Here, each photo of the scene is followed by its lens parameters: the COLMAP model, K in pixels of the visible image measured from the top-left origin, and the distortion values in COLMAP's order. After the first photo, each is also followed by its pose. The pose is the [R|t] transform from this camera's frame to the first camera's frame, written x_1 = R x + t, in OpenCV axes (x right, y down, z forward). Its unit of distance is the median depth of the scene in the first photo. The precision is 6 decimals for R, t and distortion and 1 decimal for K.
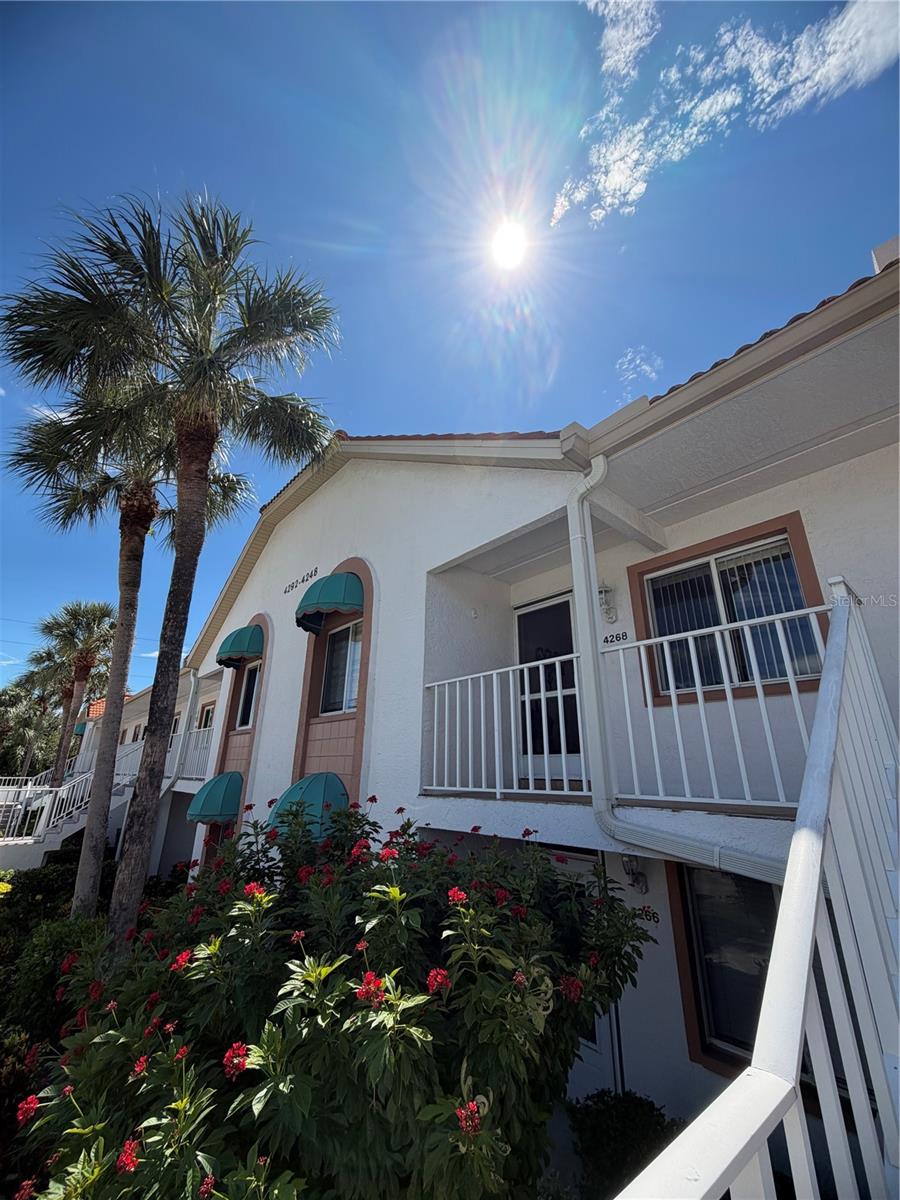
lens RADIAL K [[485.5, 0, 446.2], [0, 485.5, 593.1], [0, 0, 1]] dist [-0.001889, 0.001146]
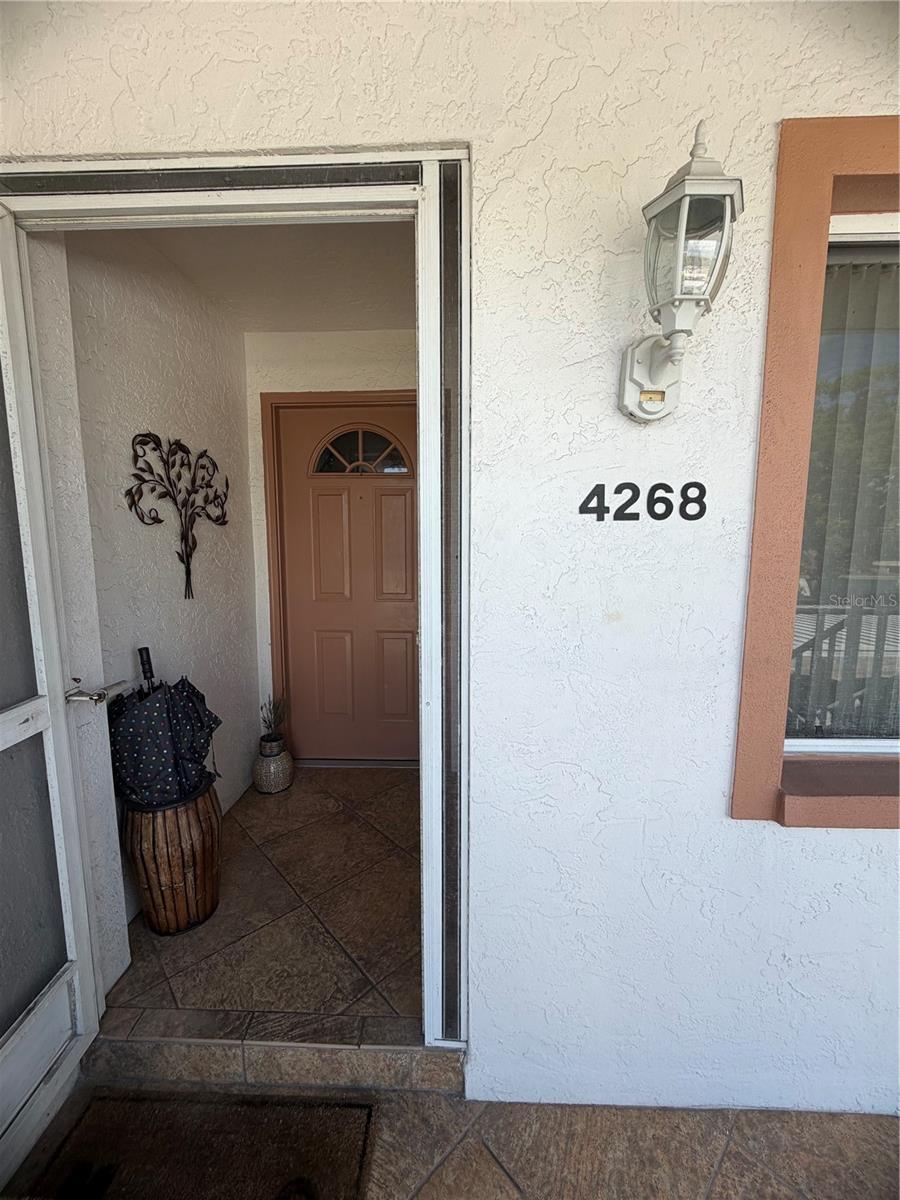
lens RADIAL K [[485.5, 0, 449.4], [0, 485.5, 600.0], [0, 0, 1]] dist [-0.001889, 0.001146]
pose [[0.671439, -0.109604, 0.732910, 0.144723], [-0.249611, 0.897761, 0.362933, 0.081493], [-0.697756, -0.426630, 0.575433, 0.989629]]
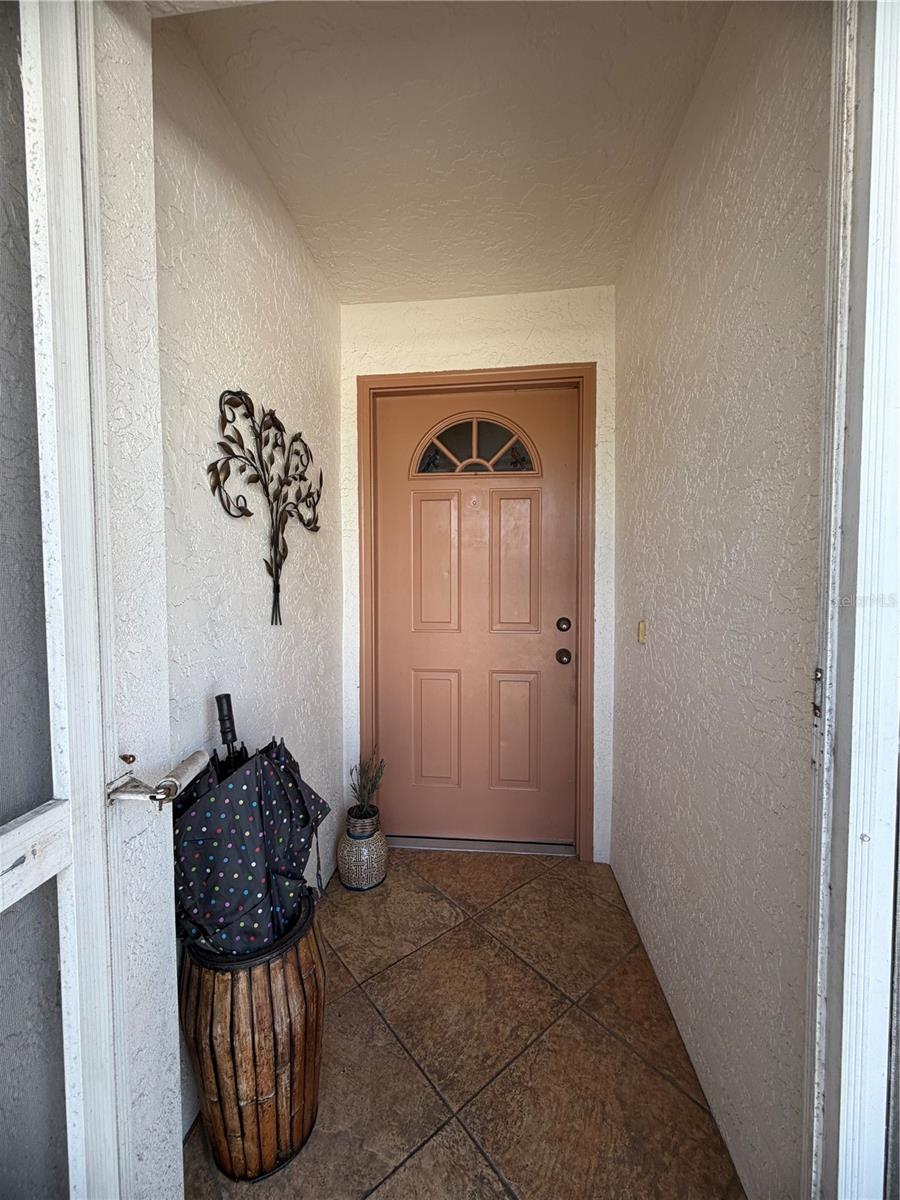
lens RADIAL K [[485.5, 0, 445.5], [0, 485.5, 598.3], [0, 0, 1]] dist [-0.001889, 0.001146]
pose [[0.724694, -0.050285, 0.687233, 0.168596], [-0.225332, 0.925208, 0.305312, 0.156052], [-0.651187, -0.376113, 0.659162, 1.123666]]
